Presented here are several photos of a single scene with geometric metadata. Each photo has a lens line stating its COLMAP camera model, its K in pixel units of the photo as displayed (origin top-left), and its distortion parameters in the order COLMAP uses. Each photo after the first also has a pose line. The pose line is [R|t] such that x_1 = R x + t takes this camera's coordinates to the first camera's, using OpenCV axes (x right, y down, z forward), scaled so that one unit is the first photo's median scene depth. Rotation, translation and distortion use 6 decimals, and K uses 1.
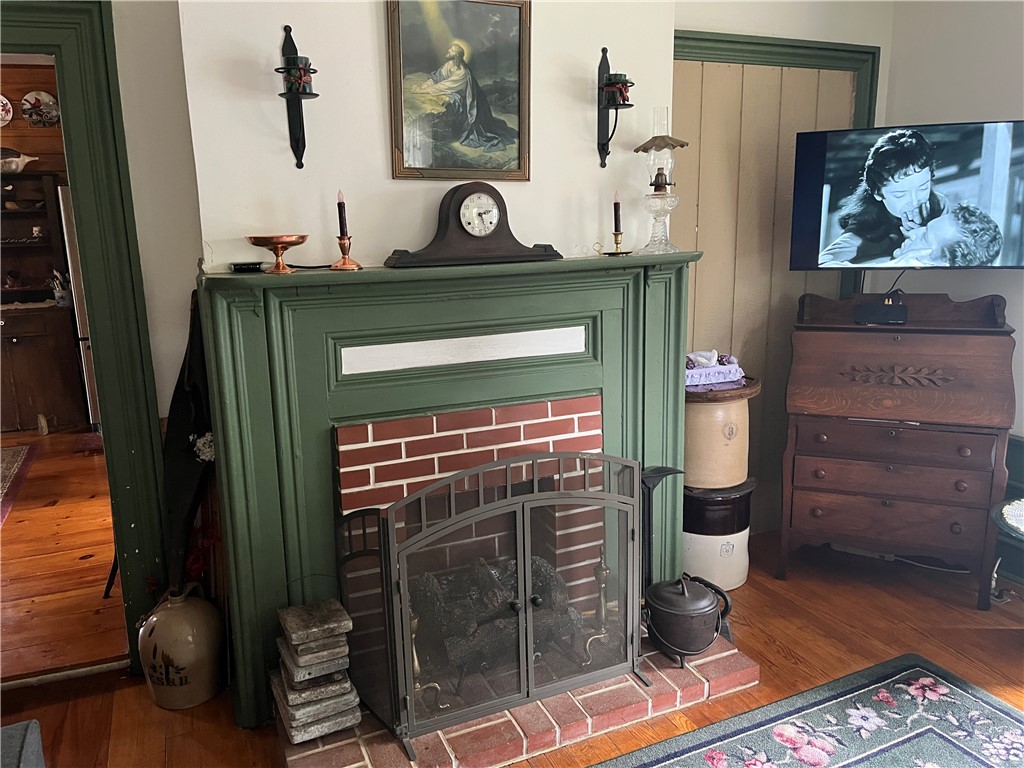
lens RADIAL K [[773.1, 0, 510.3], [0, 773.1, 385.6], [0, 0, 1]] dist [0.040067, -0.023393]
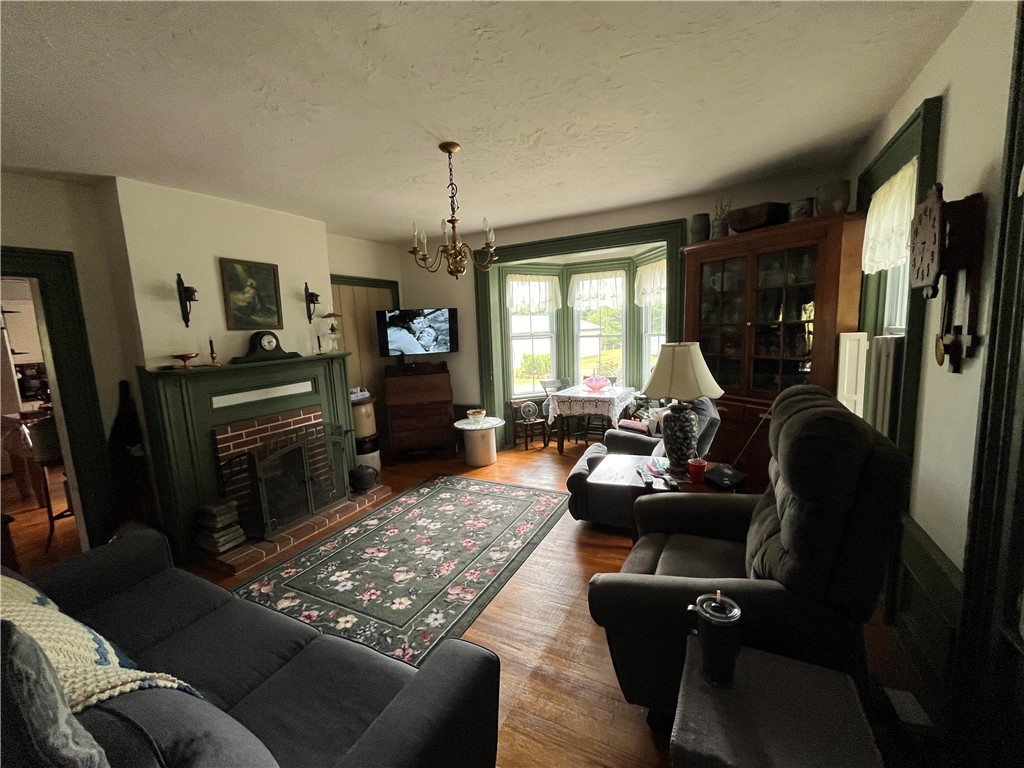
lens RADIAL K [[418.1, 0, 513.2], [0, 418.1, 385.5], [0, 0, 1]] dist [-0.000743, -0.000073]
pose [[0.776333, -0.101120, 0.622159, -0.281035], [0.156580, 0.987047, -0.034956, 0.104802], [-0.610565, 0.124555, 0.782110, -0.602646]]
